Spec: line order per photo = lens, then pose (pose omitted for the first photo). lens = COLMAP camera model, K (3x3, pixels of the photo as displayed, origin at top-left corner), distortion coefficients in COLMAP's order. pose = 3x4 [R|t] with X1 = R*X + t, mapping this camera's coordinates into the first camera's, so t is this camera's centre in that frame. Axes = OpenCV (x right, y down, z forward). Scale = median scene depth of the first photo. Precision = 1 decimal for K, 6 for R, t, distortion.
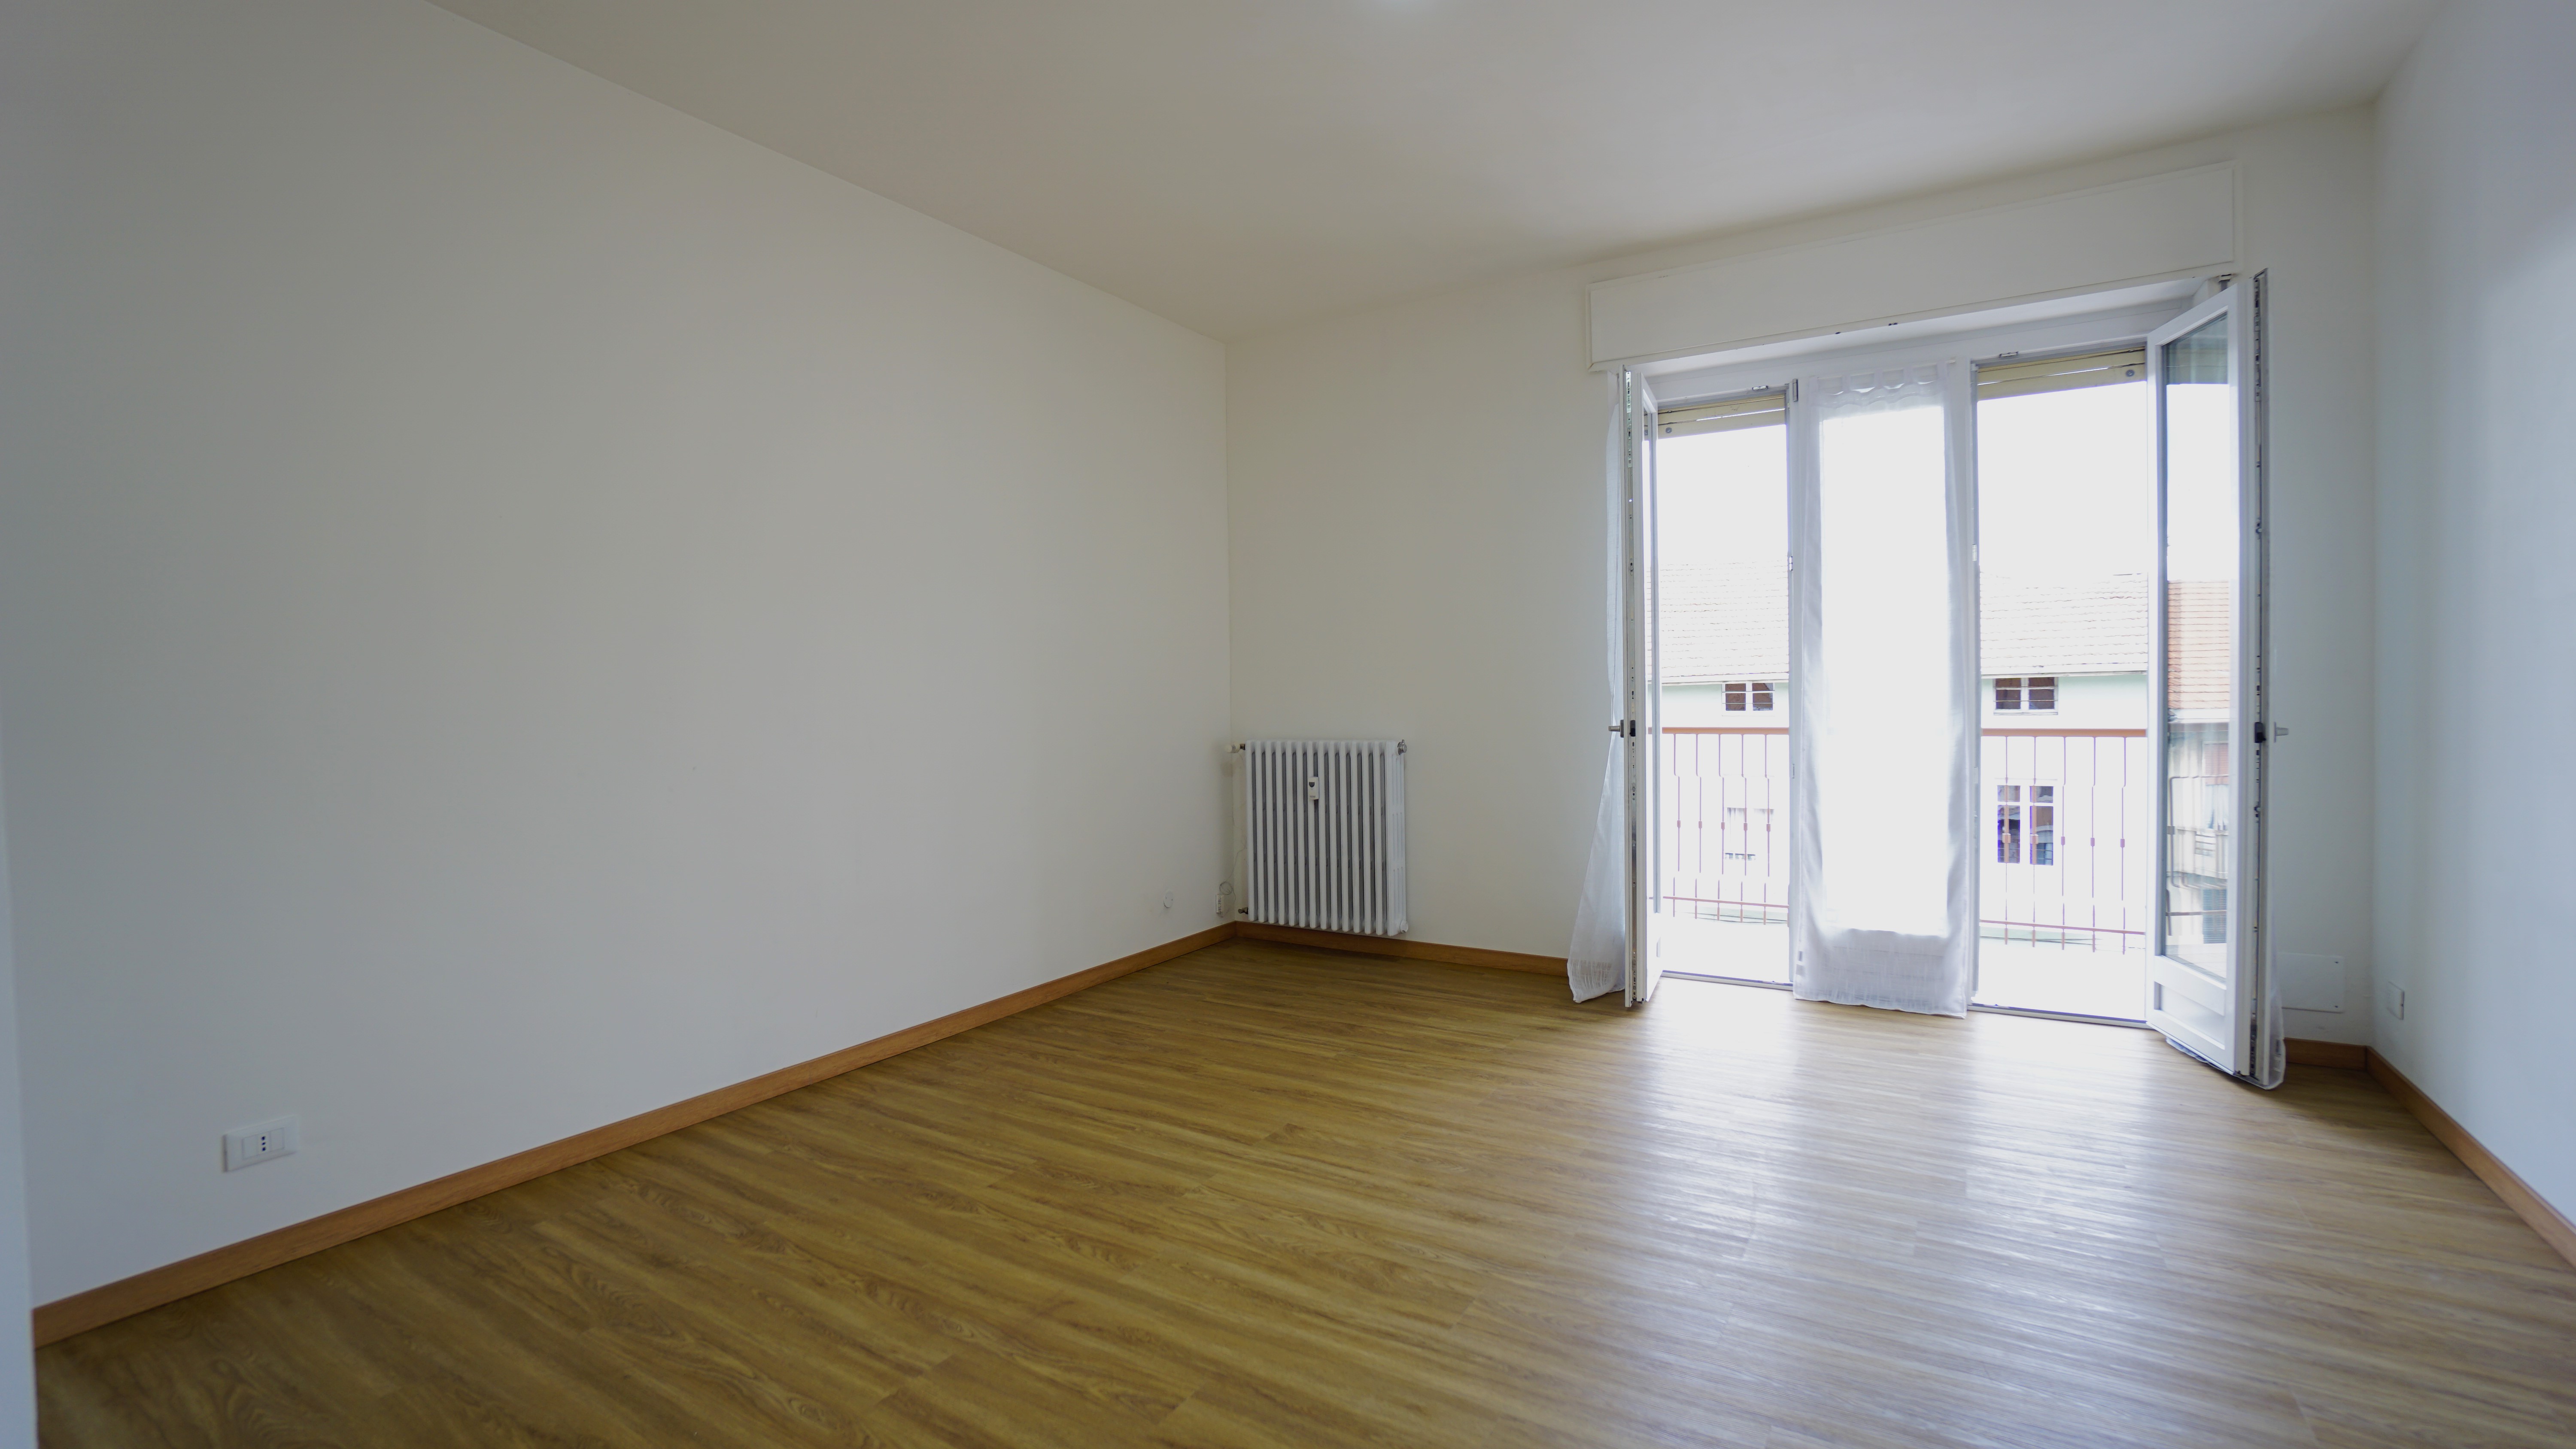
lens RADIAL K [[1175.6, 0, 1284.4], [0, 1175.6, 711.3], [0, 0, 1]] dist [-0.023655, 0.003334]
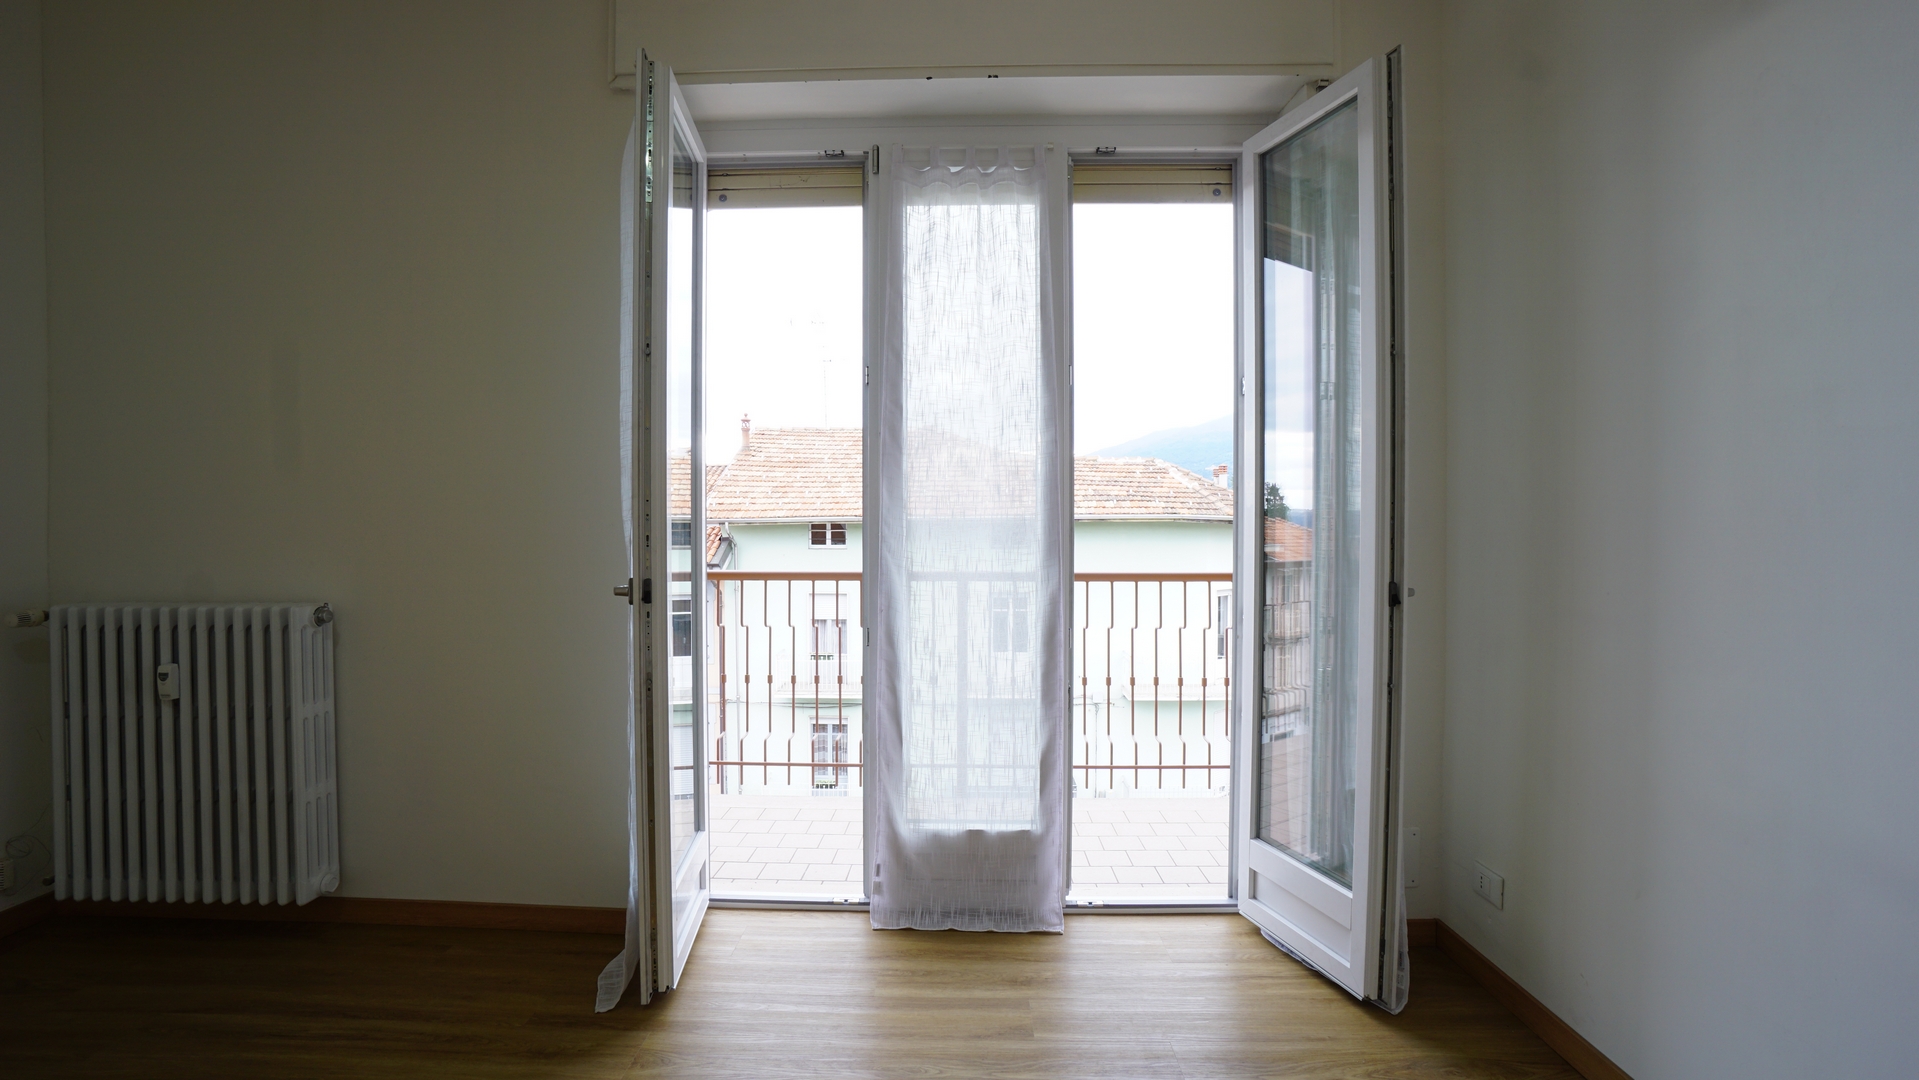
lens RADIAL K [[875.9, 0, 968.1], [0, 875.9, 542.1], [0, 0, 1]] dist [-0.023655, 0.003334]
pose [[0.860780, 0.004310, 0.508959, 0.202833], [-0.004110, 0.999990, -0.001518, -0.013756], [-0.508960, -0.000785, 0.860790, 0.486584]]
